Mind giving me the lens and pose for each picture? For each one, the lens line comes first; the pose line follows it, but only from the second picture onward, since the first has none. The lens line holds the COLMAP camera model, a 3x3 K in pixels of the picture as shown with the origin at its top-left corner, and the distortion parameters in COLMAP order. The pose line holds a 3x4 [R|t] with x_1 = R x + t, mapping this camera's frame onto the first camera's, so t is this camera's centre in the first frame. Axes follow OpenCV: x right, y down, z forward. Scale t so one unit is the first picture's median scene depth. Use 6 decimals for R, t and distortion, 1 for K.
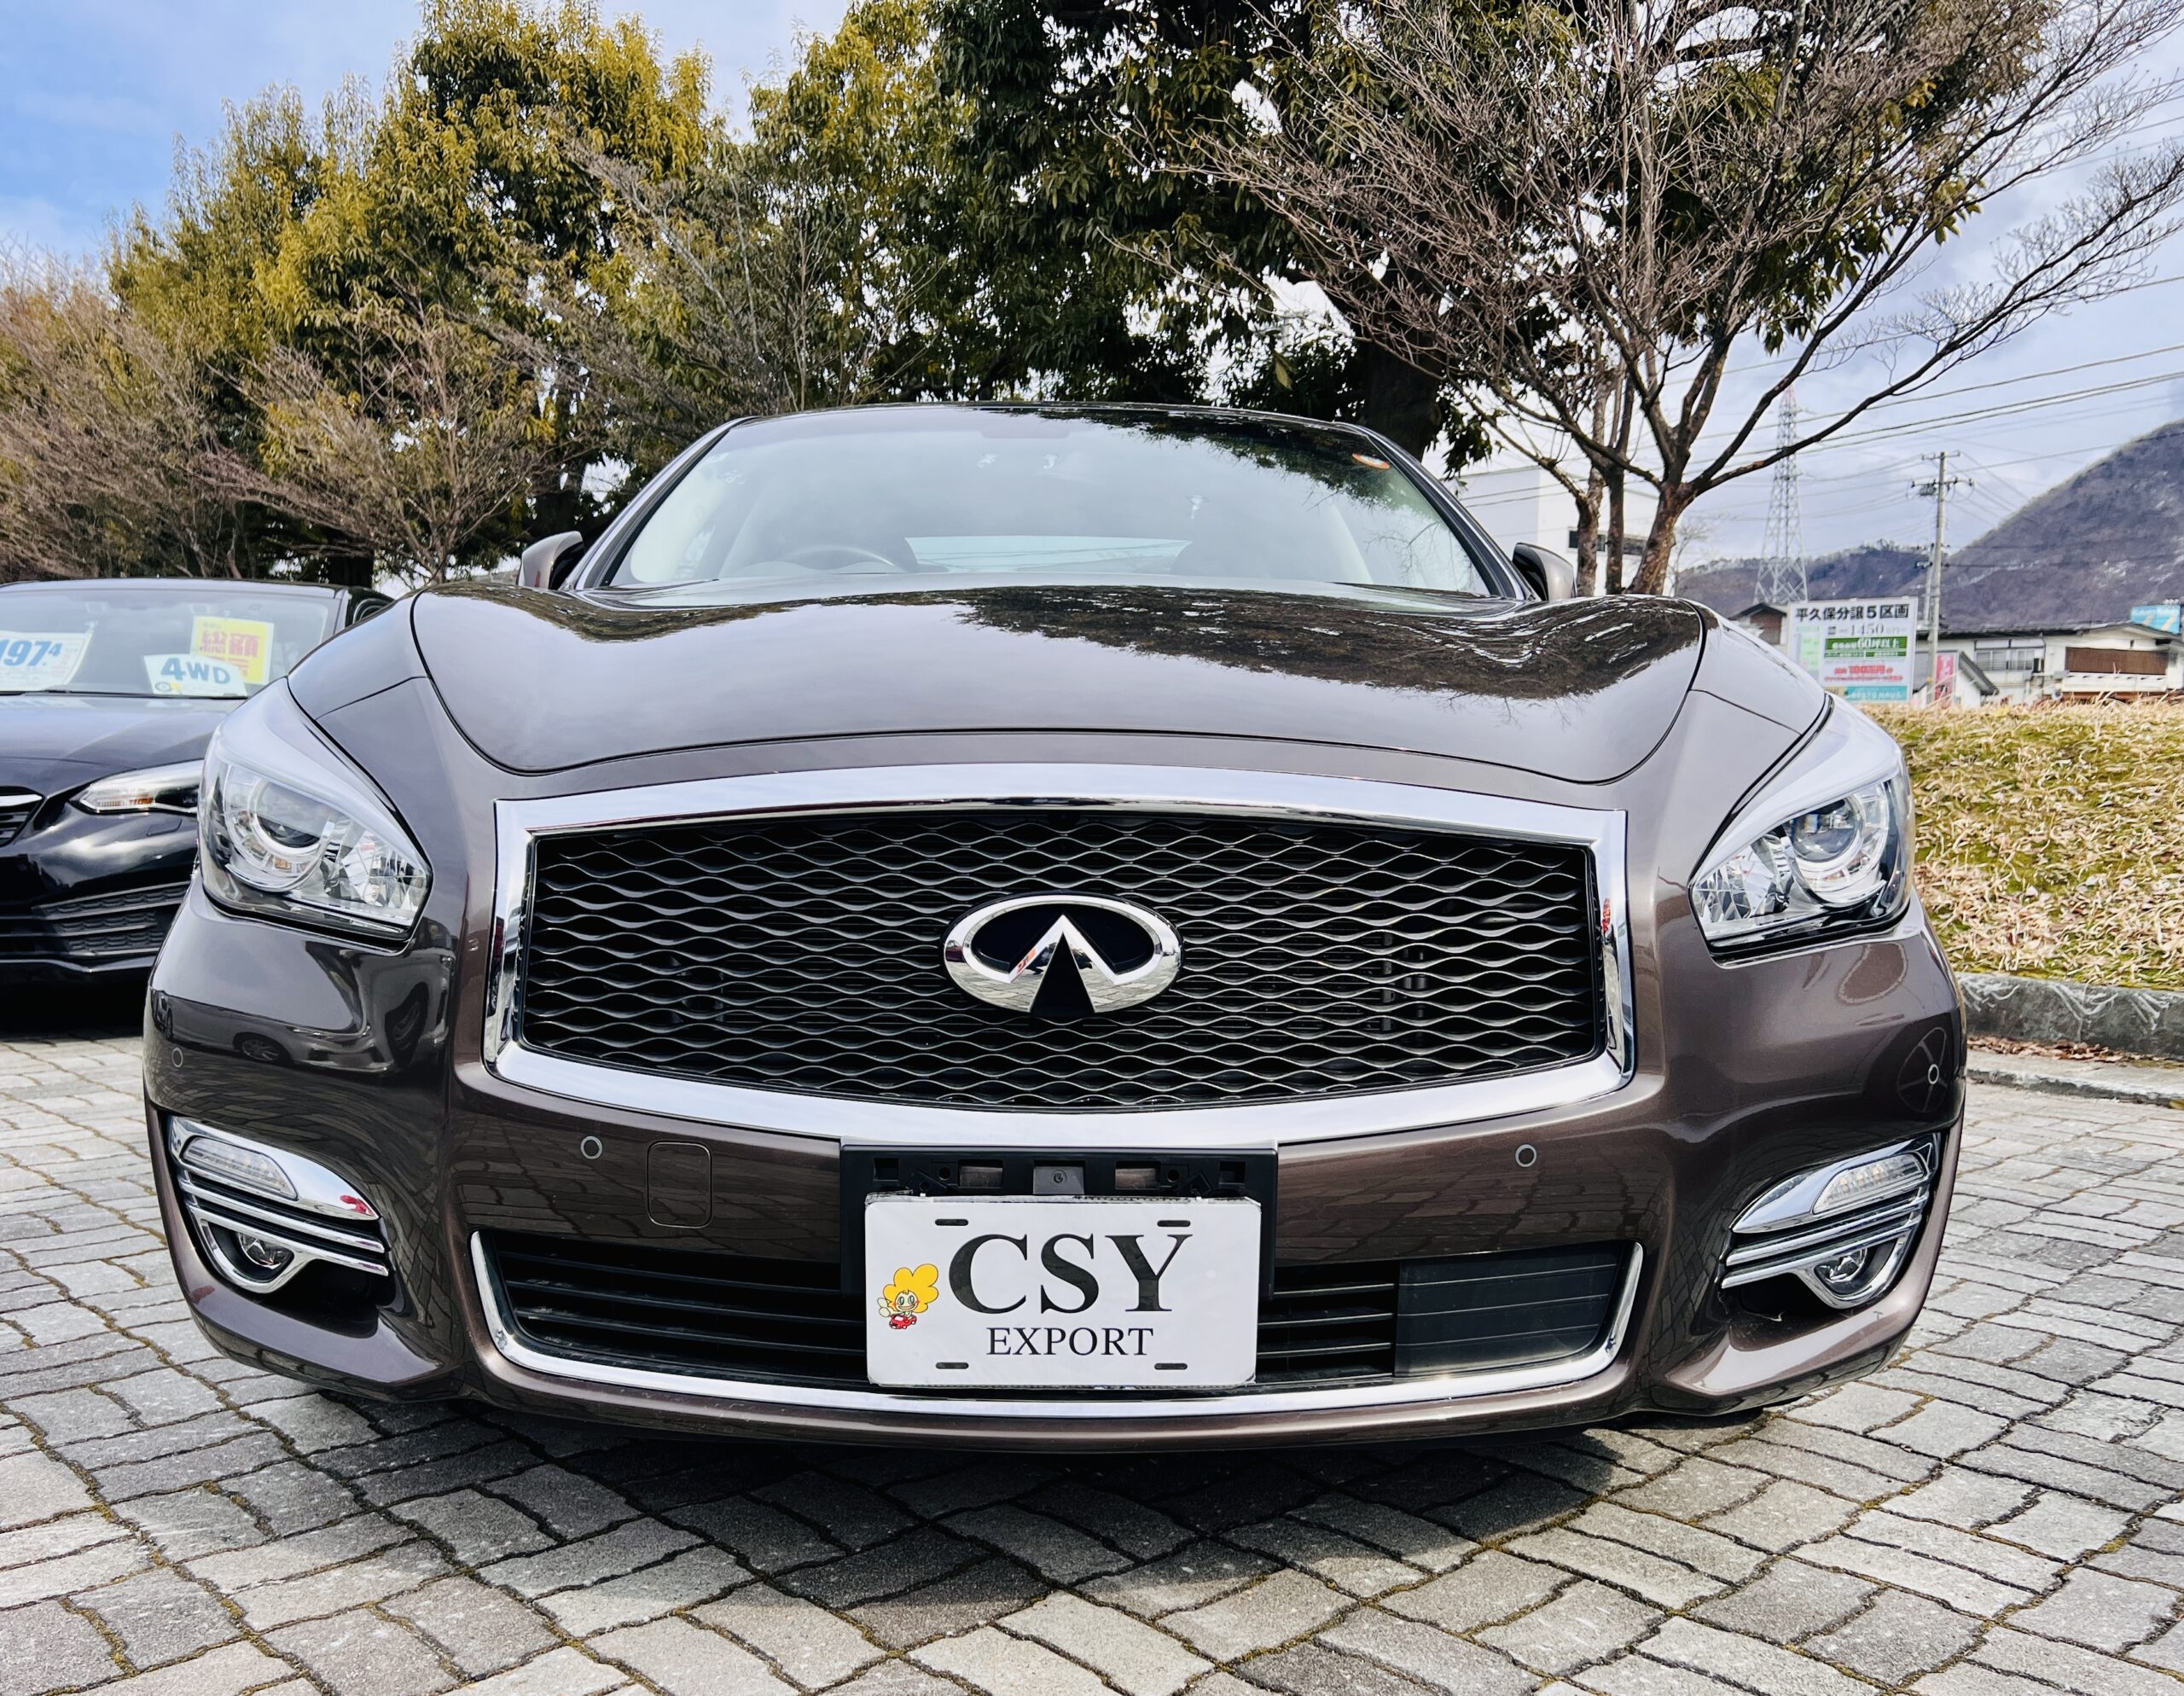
lens RADIAL K [[1924.7, 0, 1087.2], [0, 1924.7, 848.2], [0, 0, 1]] dist [0.019603, 0.001167]
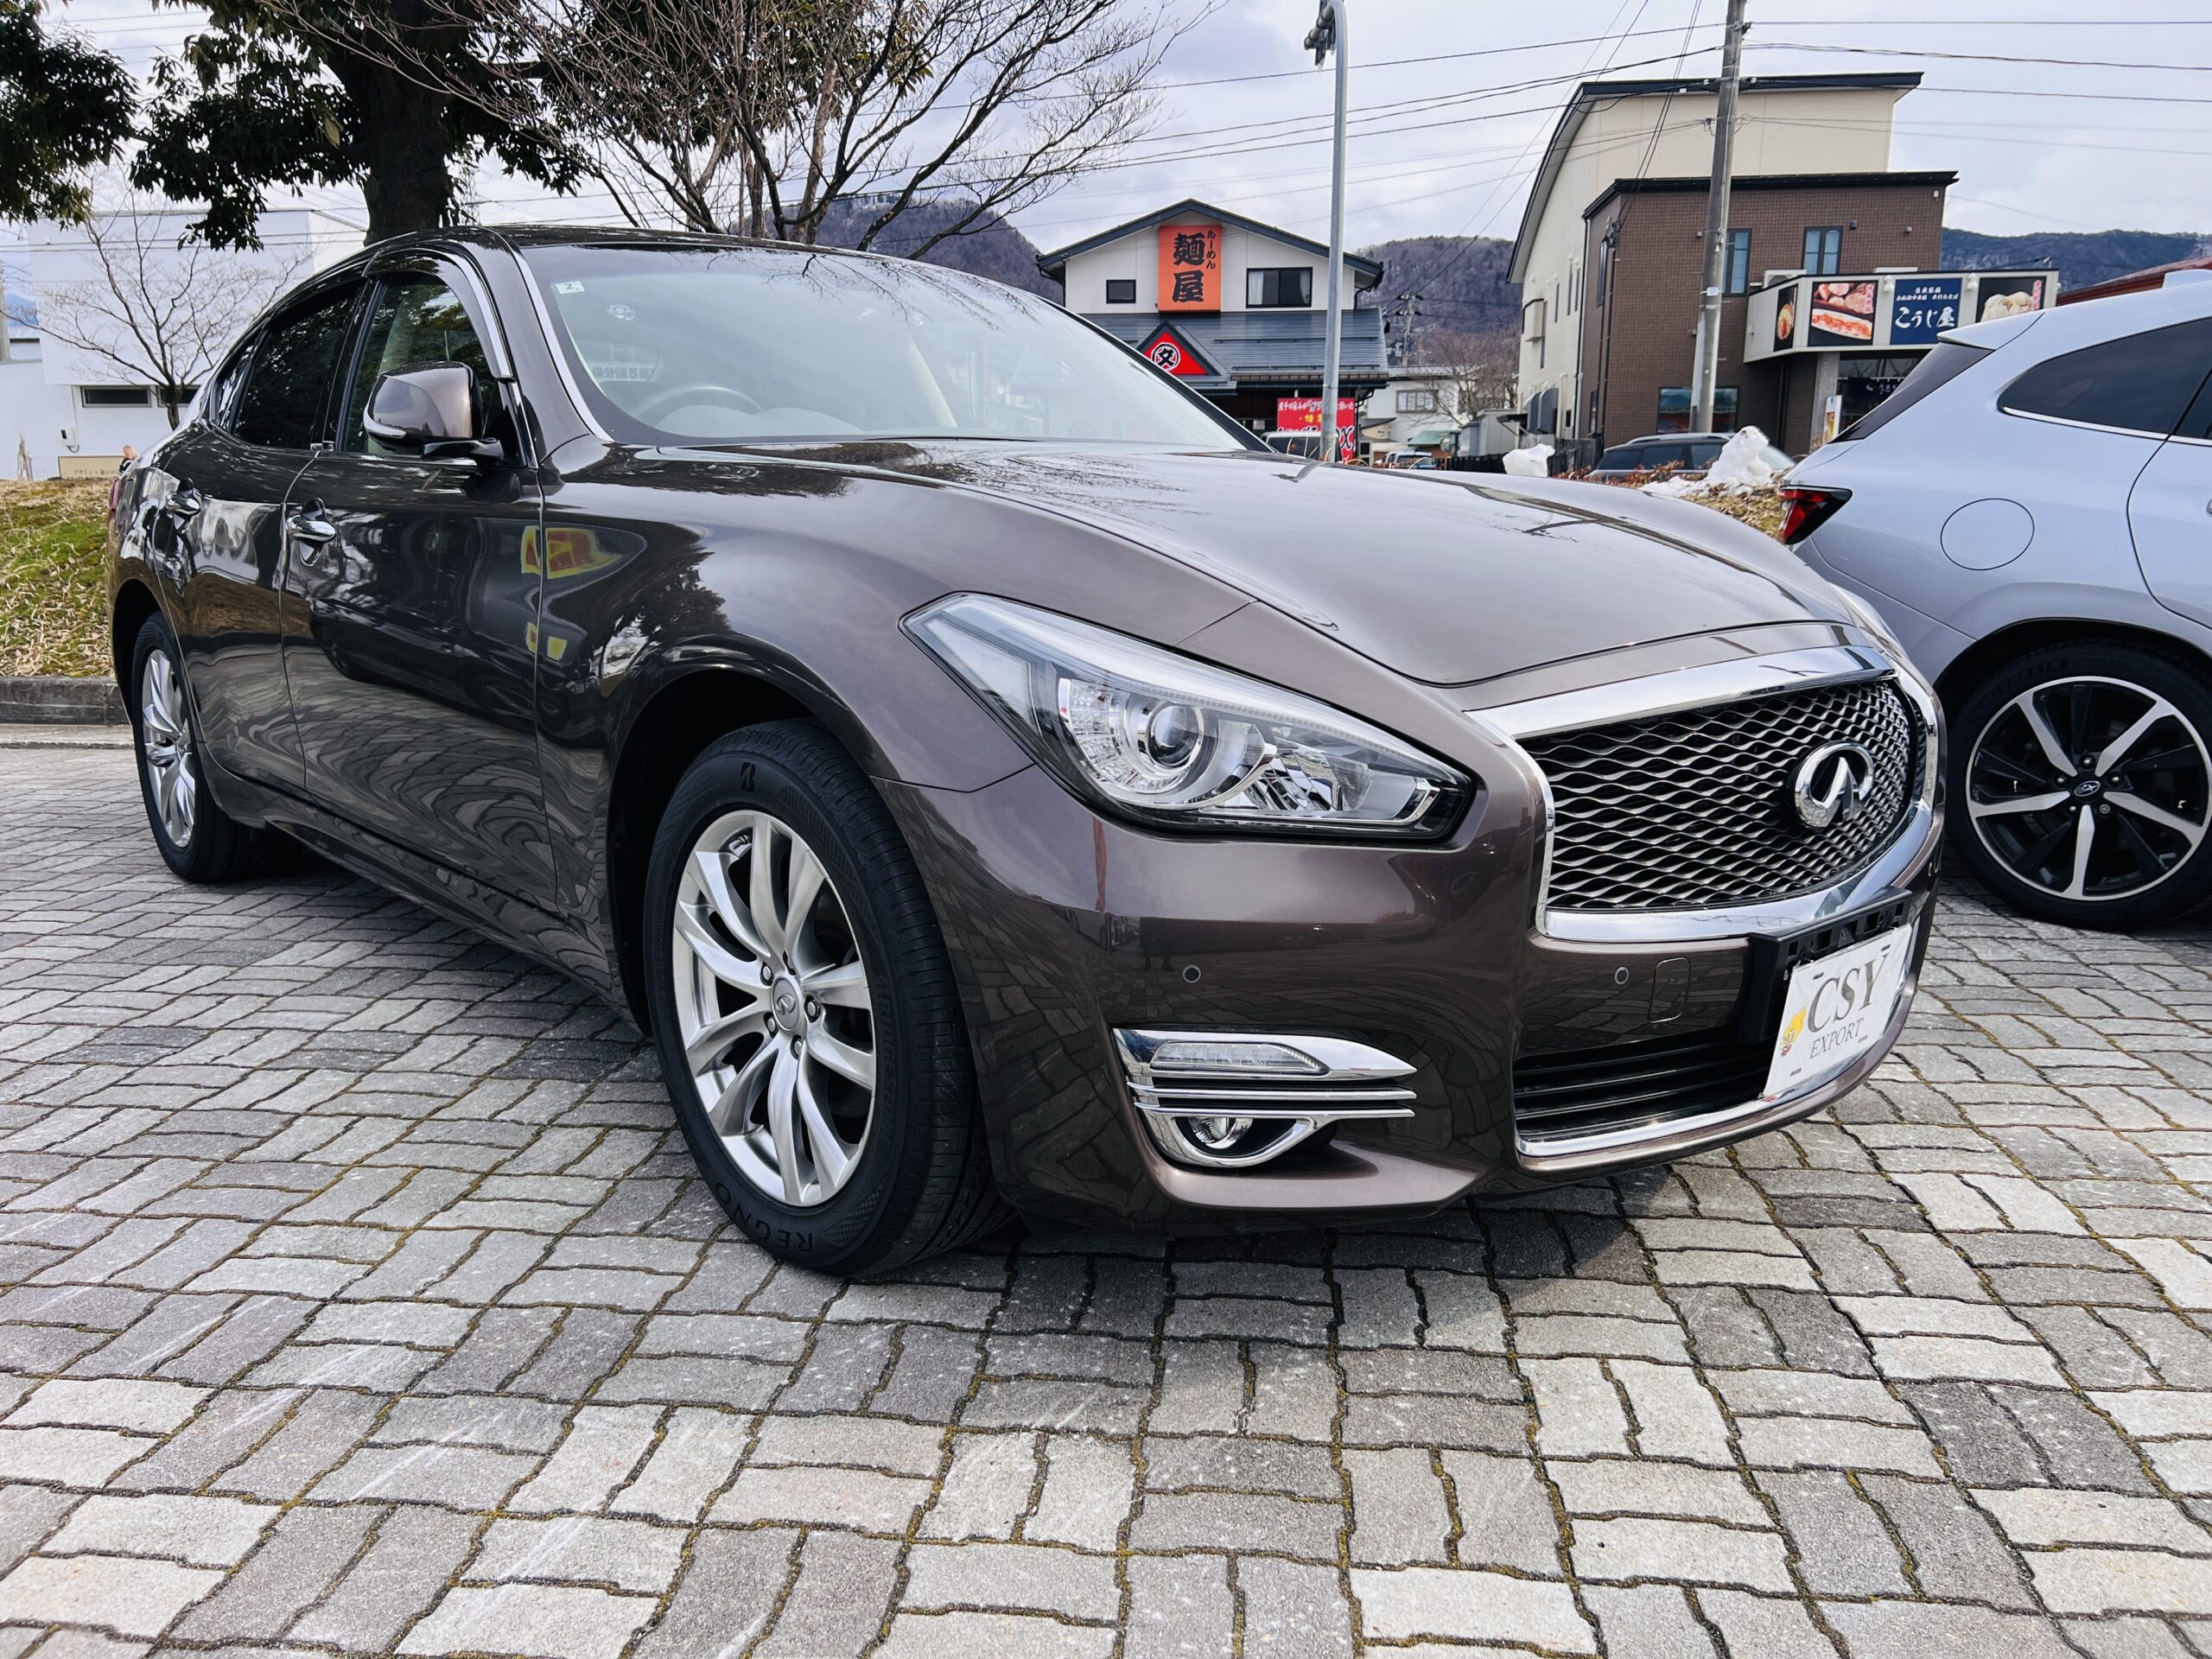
lens RADIAL K [[1673.2, 0, 1106.3], [0, 1673.2, 814.5], [0, 0, 1]] dist [0.046255, -0.036751]
pose [[0.741837, -0.130127, 0.657834, -1.055170], [0.035524, 0.987240, 0.155228, -0.115959], [-0.669639, -0.091785, 0.736994, 0.356548]]
